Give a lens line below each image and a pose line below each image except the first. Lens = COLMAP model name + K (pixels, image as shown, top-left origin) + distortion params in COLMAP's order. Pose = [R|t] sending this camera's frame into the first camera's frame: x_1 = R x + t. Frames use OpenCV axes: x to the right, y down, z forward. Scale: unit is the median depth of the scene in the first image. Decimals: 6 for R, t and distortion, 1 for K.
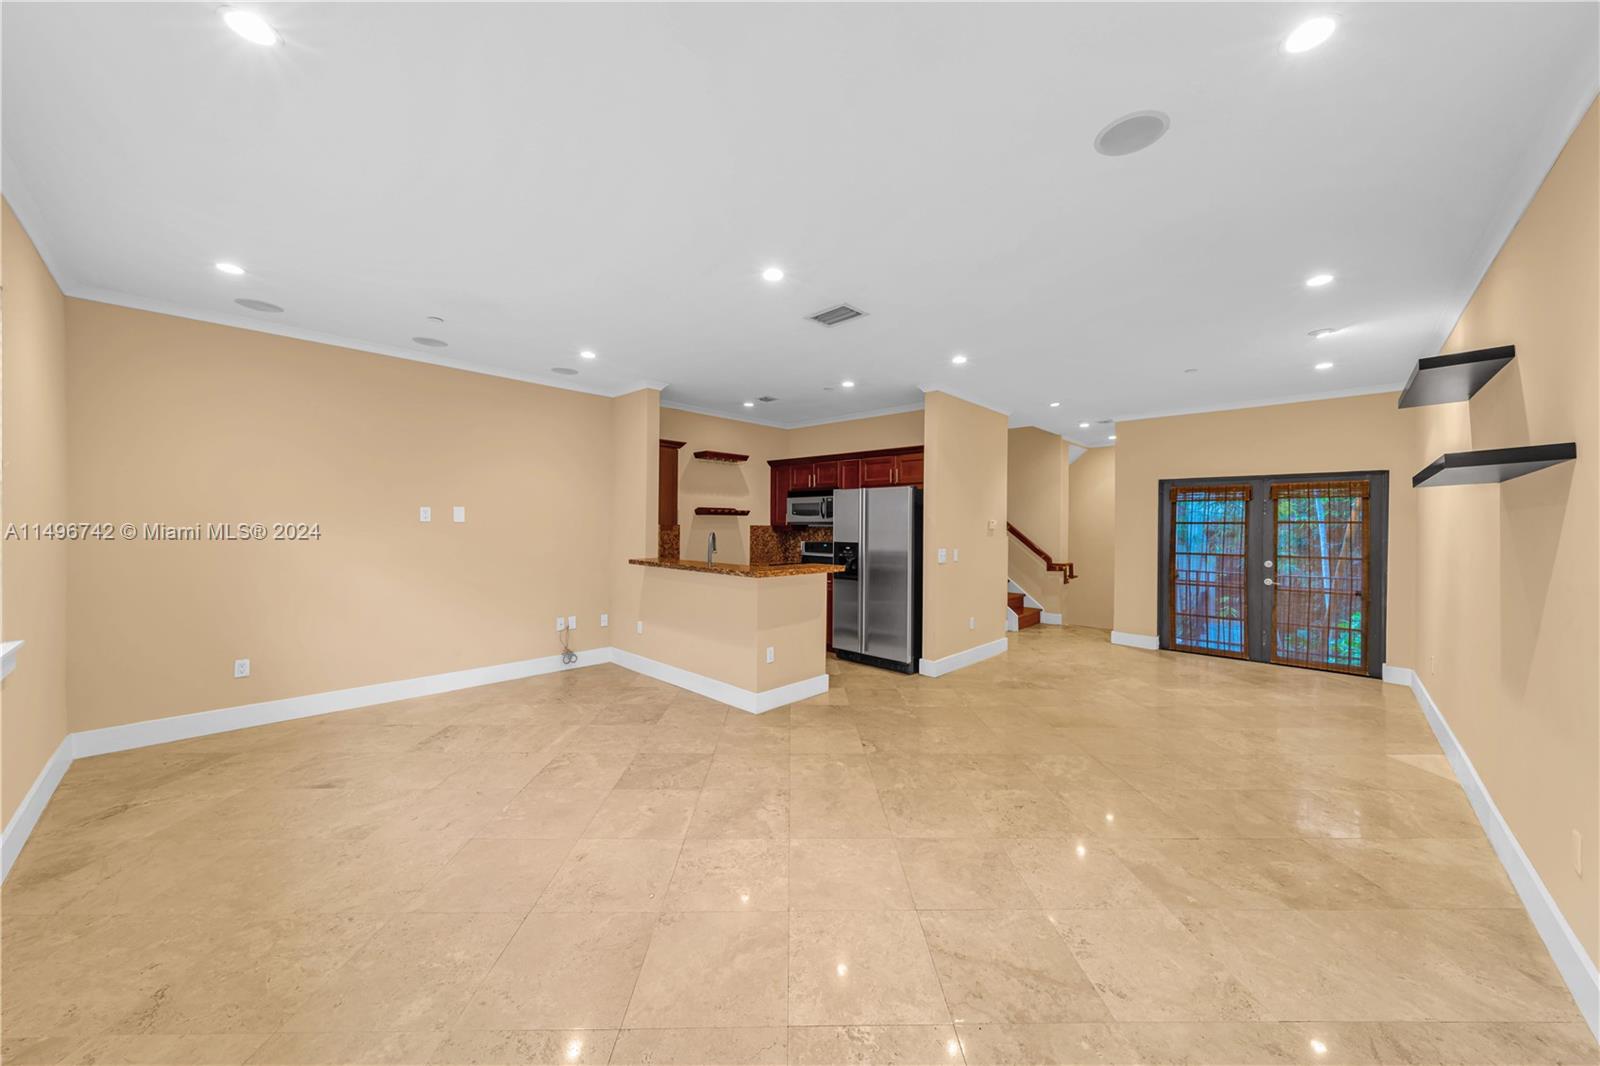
lens RADIAL K [[565.2, 0, 802.8], [0, 565.2, 533.0], [0, 0, 1]] dist [0.009923, -0.000171]
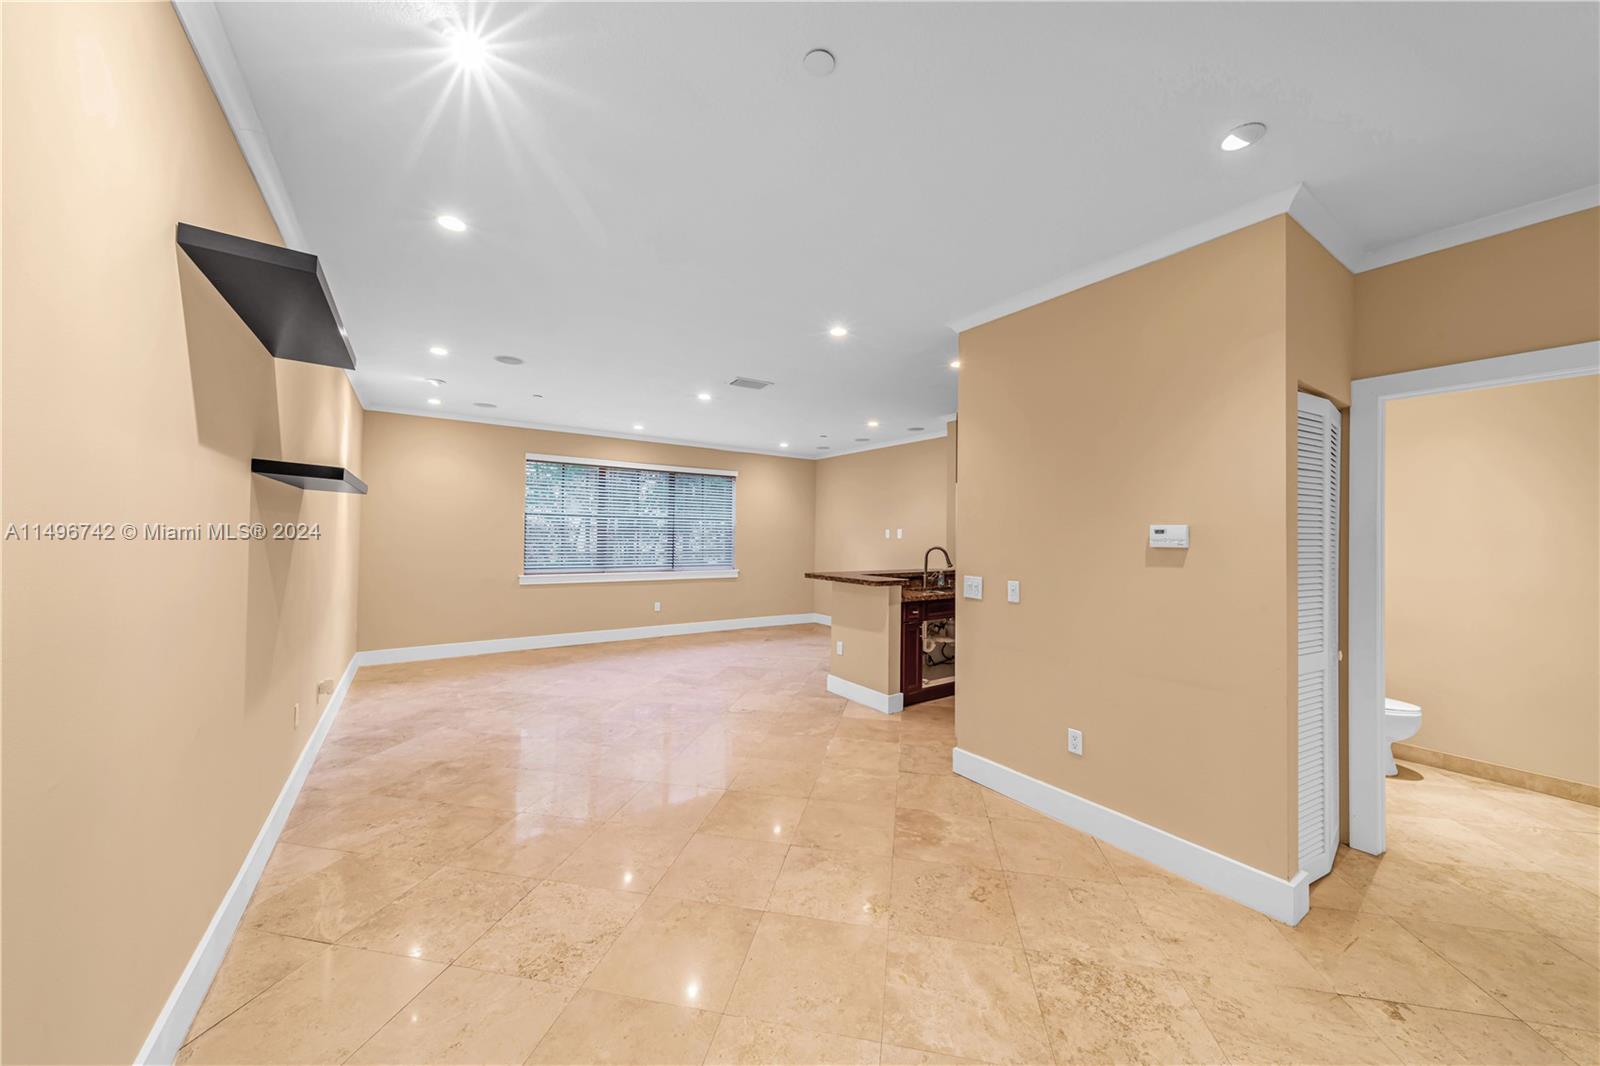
lens RADIAL K [[565.2, 0, 802.2], [0, 565.2, 533.7], [0, 0, 1]] dist [0.009923, -0.000171]
pose [[-0.227136, -0.017391, -0.973708, 0.886639], [-0.029410, 0.999507, -0.010992, -0.005764], [0.973419, 0.026140, -0.227536, 0.945707]]
